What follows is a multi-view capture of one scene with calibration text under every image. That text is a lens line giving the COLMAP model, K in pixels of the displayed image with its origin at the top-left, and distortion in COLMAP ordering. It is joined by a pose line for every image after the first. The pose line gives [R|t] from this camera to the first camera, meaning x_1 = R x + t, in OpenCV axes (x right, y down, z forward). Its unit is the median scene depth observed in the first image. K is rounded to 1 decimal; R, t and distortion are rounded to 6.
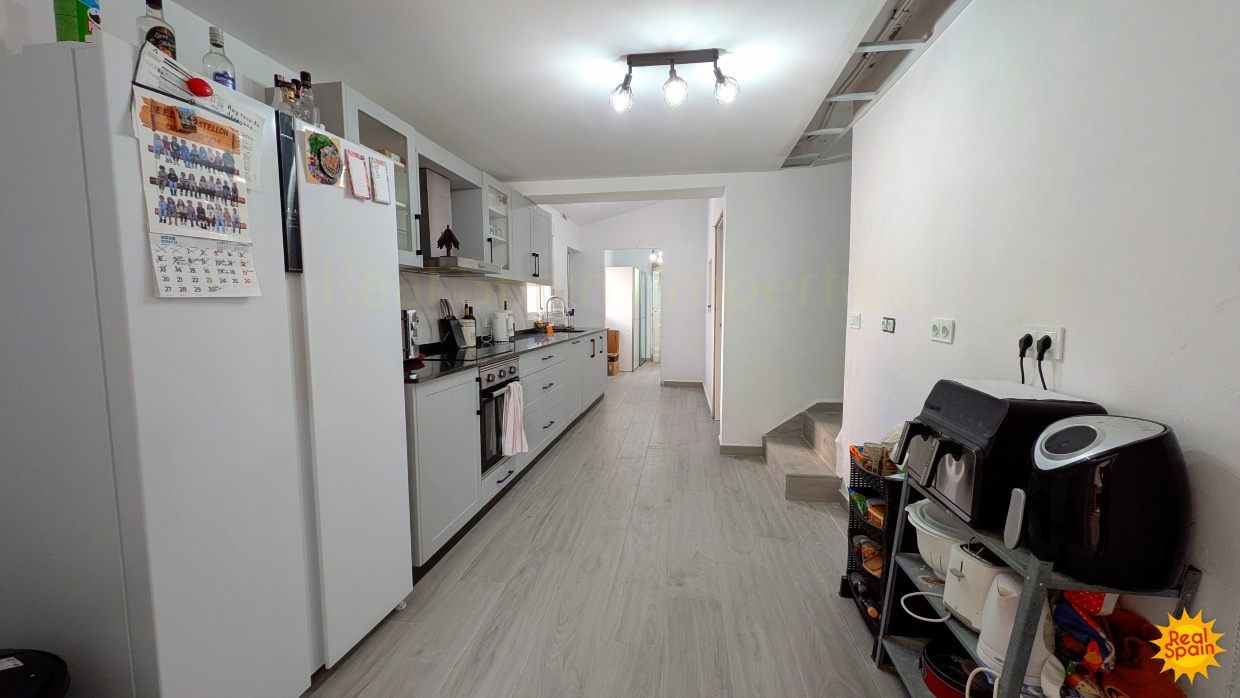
lens RADIAL K [[483.0, 0, 621.7], [0, 483.0, 349.5], [0, 0, 1]] dist [0.003463, -0.000819]
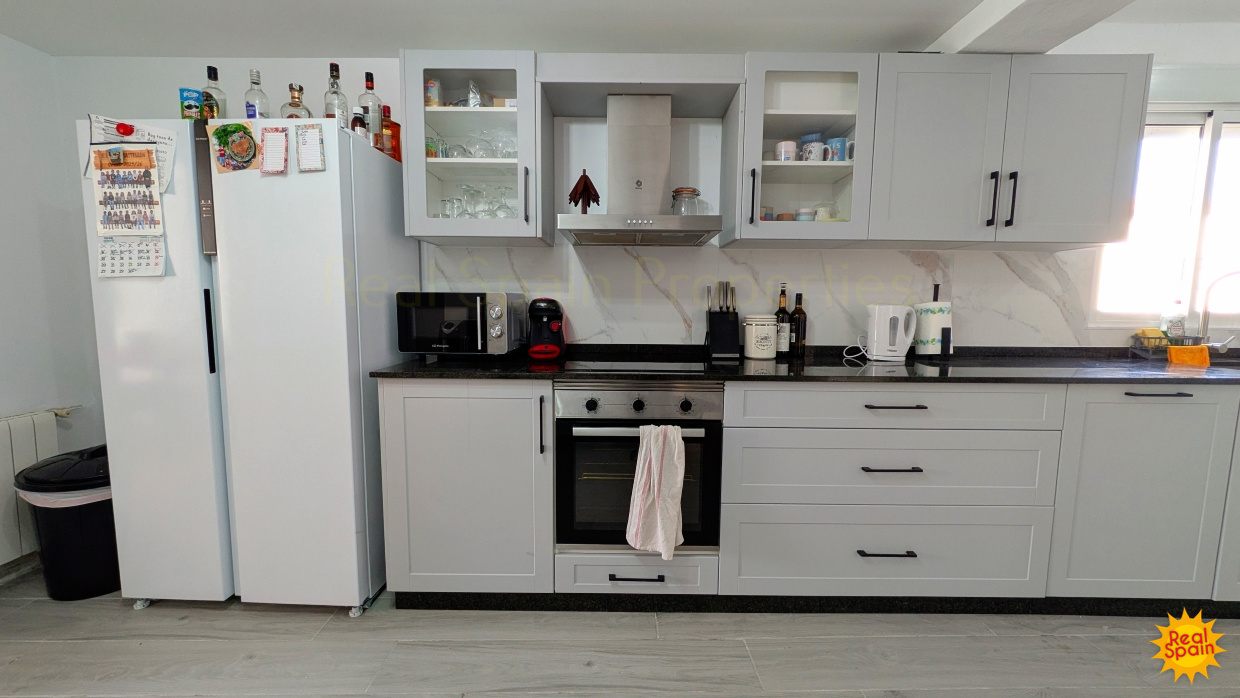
lens RADIAL K [[483.0, 0, 620.3], [0, 483.0, 348.0], [0, 0, 1]] dist [0.003463, -0.000819]
pose [[0.145240, 0.101536, -0.984173, 0.791669], [-0.099575, 0.991170, 0.087563, -0.166927], [0.984373, 0.085281, 0.154068, 2.211459]]
